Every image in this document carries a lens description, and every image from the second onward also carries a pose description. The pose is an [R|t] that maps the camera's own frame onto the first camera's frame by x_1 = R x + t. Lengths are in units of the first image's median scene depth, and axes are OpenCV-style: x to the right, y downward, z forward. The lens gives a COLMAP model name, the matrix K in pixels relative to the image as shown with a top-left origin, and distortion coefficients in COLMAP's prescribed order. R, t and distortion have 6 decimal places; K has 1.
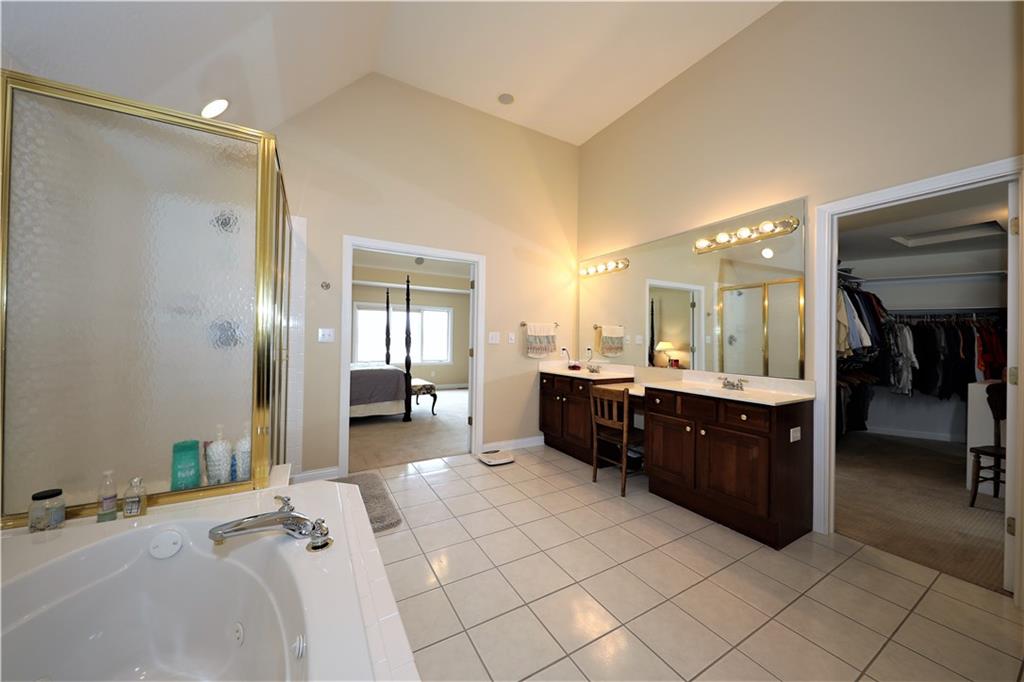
lens RADIAL K [[352.8, 0, 514.4], [0, 352.8, 340.8], [0, 0, 1]] dist [0.000069, 0.000000]
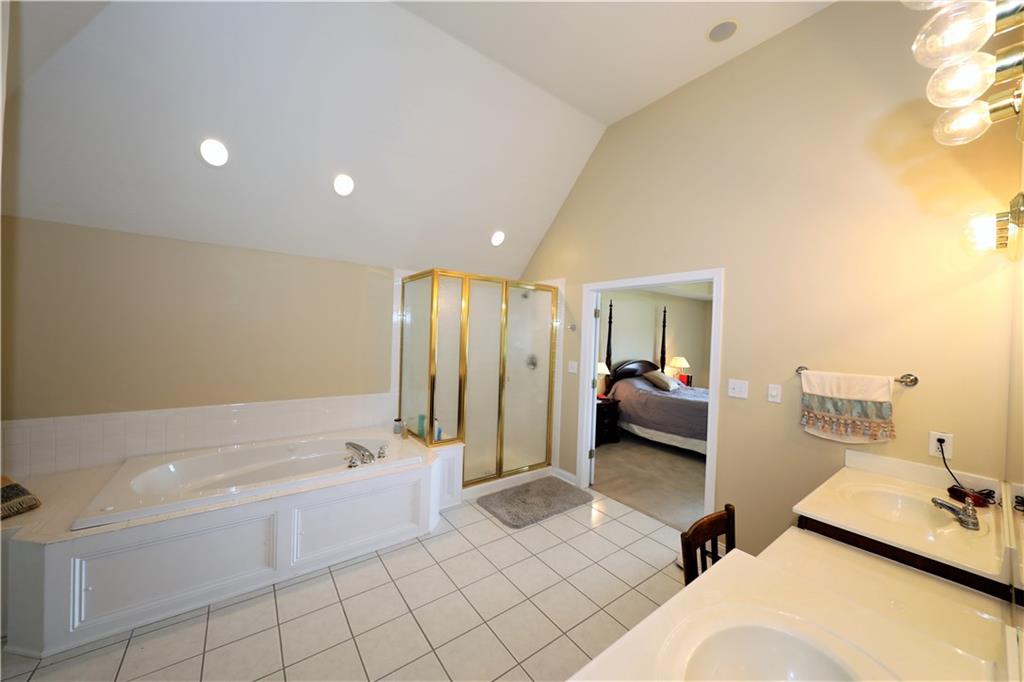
lens RADIAL K [[362.2, 0, 513.9], [0, 362.2, 337.8], [0, 0, 1]] dist [0.001696, 0.000062]
pose [[0.112064, 0.006403, -0.993680, 0.547561], [-0.032458, 0.999469, 0.002780, -0.088581], [0.993171, 0.031942, 0.112212, 0.493076]]
